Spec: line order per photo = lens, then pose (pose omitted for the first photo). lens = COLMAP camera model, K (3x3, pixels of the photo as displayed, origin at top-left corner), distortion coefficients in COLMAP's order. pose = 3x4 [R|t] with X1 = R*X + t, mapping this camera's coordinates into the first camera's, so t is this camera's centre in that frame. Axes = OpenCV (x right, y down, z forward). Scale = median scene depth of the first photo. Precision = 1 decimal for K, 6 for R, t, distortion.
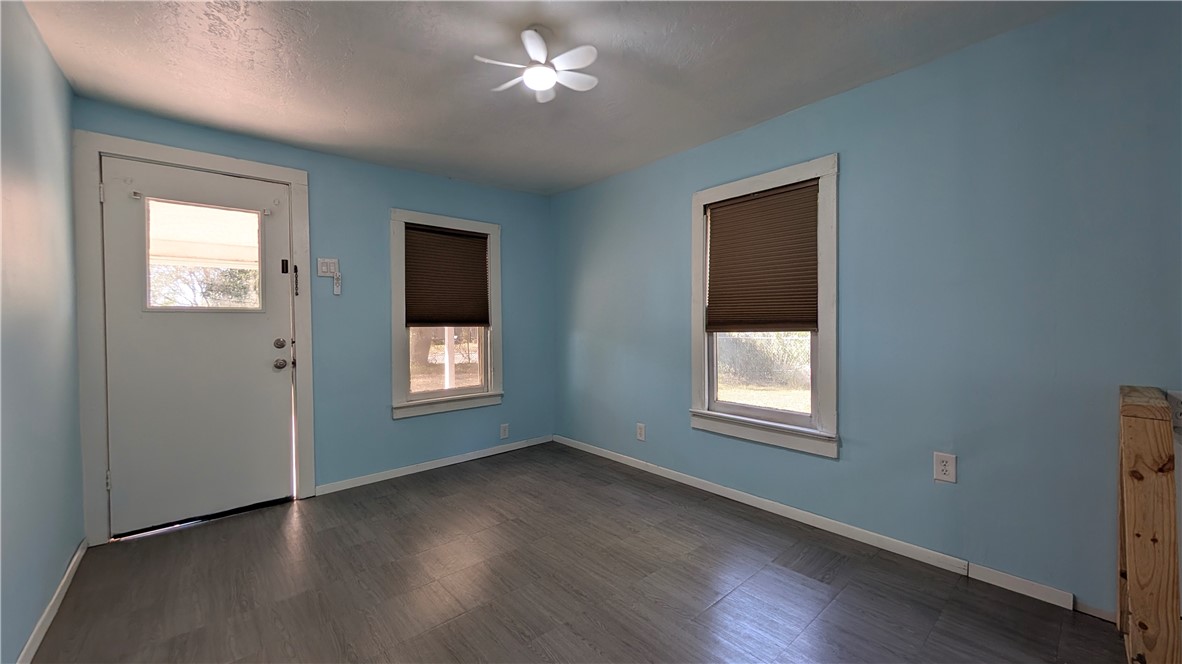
lens RADIAL K [[445.0, 0, 593.8], [0, 445.0, 327.8], [0, 0, 1]] dist [-0.001056, 0.000412]
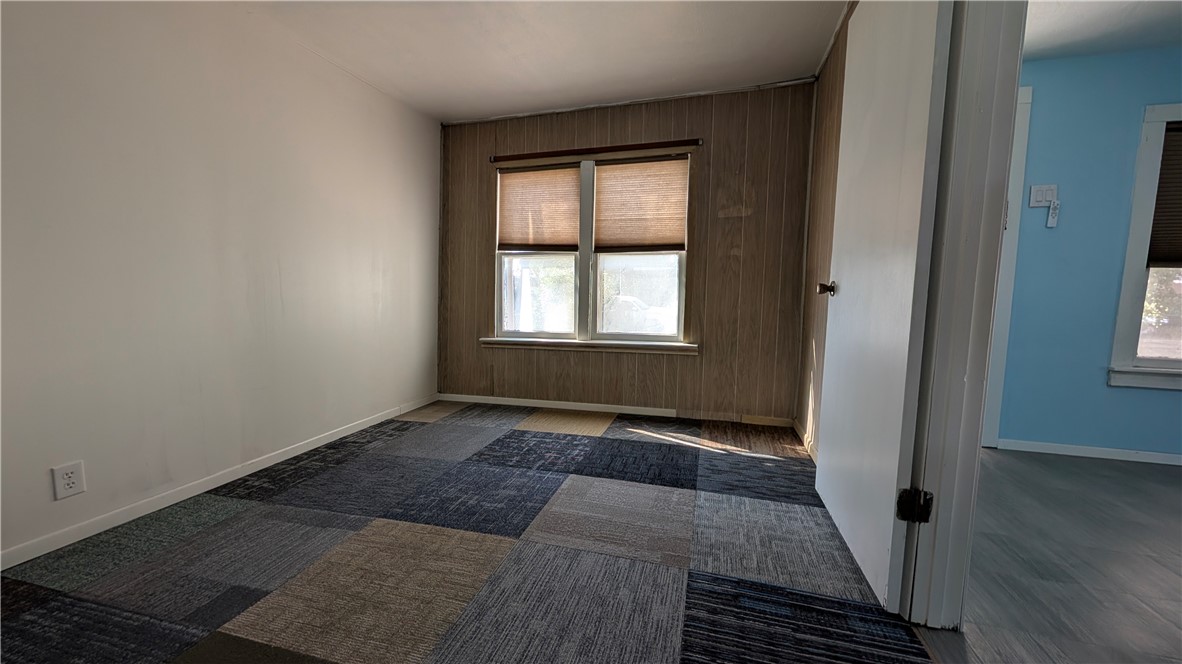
lens RADIAL K [[445.0, 0, 592.6], [0, 445.0, 327.2], [0, 0, 1]] dist [-0.001056, 0.000412]
pose [[0.545293, 0.095218, -0.832820, -0.340921], [-0.038312, 0.995320, 0.088711, 0.077344], [0.837370, -0.016466, 0.546389, -0.213352]]
